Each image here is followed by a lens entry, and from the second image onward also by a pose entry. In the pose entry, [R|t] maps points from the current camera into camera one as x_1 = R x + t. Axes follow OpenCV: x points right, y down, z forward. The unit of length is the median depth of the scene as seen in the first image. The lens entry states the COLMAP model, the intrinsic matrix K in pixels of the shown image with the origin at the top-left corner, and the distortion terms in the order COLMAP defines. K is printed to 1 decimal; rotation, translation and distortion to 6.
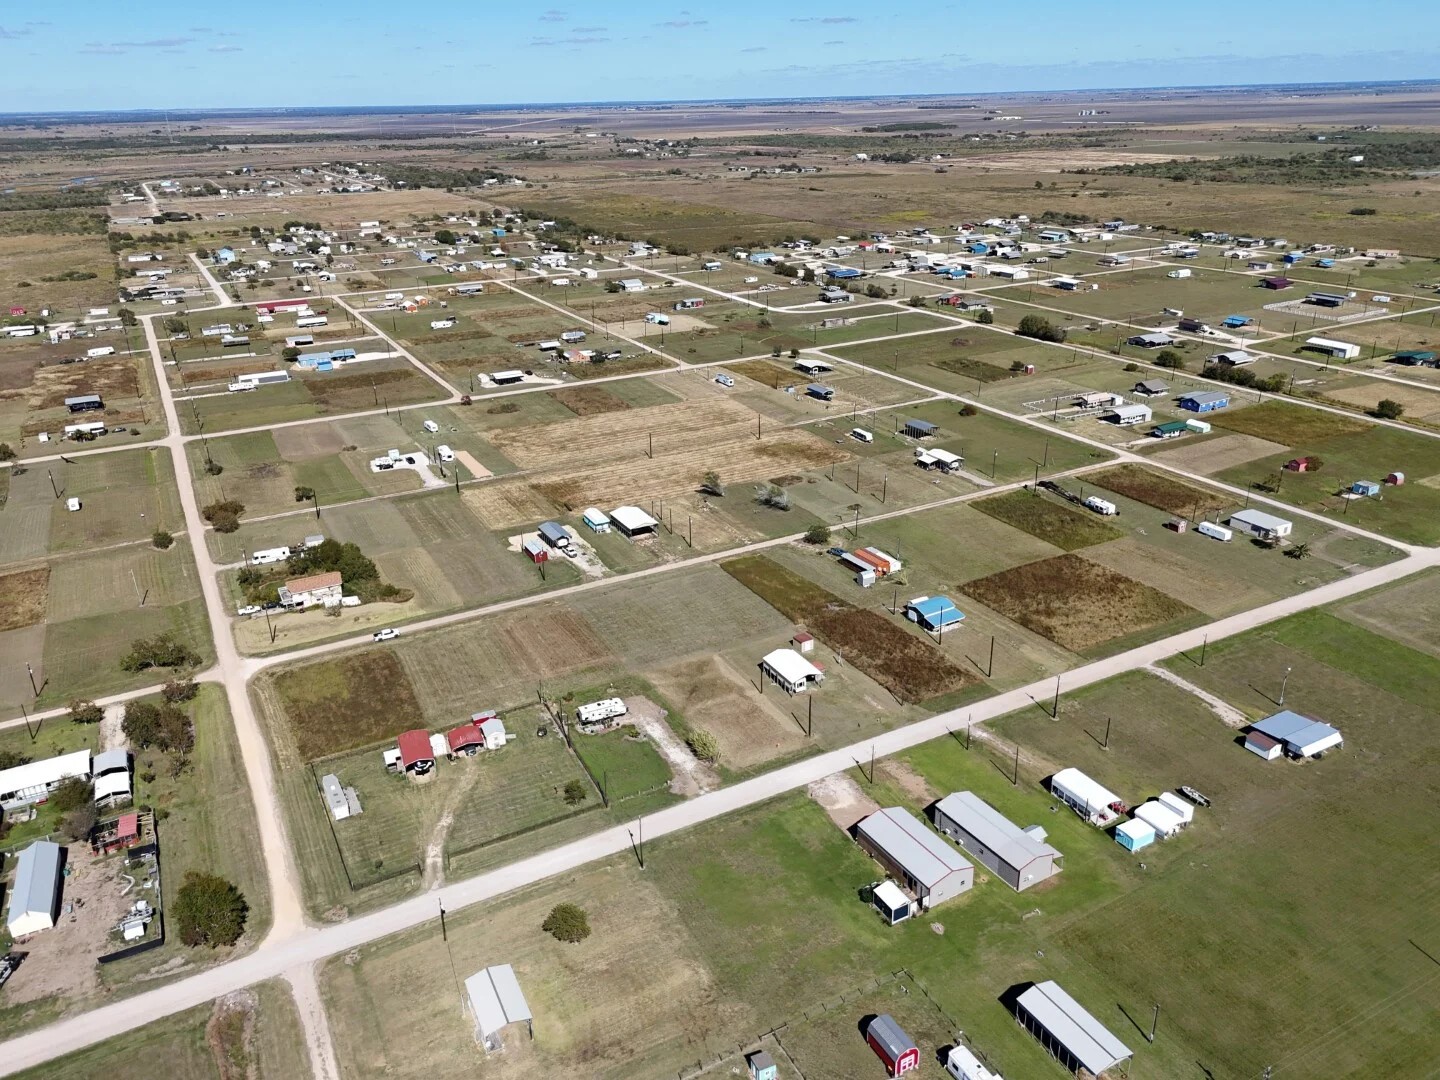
lens RADIAL K [[1059.3, 0, 724.1], [0, 1059.3, 541.1], [0, 0, 1]] dist [0.062158, -0.055853]
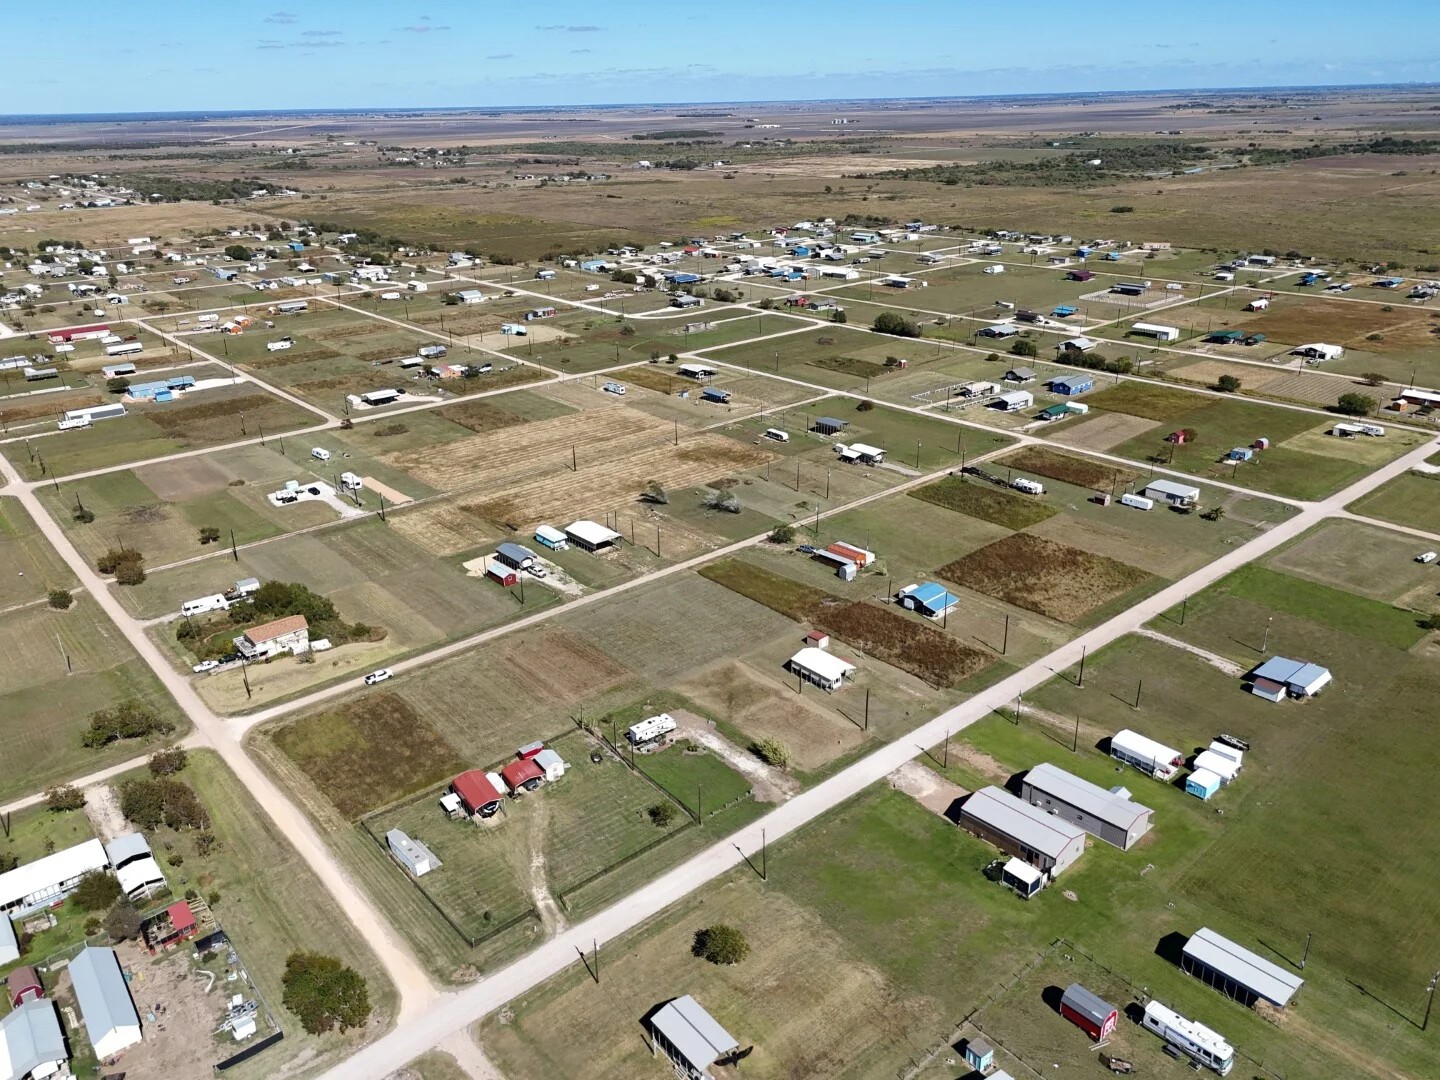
lens RADIAL K [[1059.3, 0, 724.1], [0, 1059.3, 541.1], [0, 0, 1]] dist [0.062158, -0.055853]
pose [[0.977120, -0.080547, 0.196846, -0.126917], [0.081833, 0.996645, 0.001605, -0.004278], [-0.196315, 0.014540, 0.980433, 0.016986]]
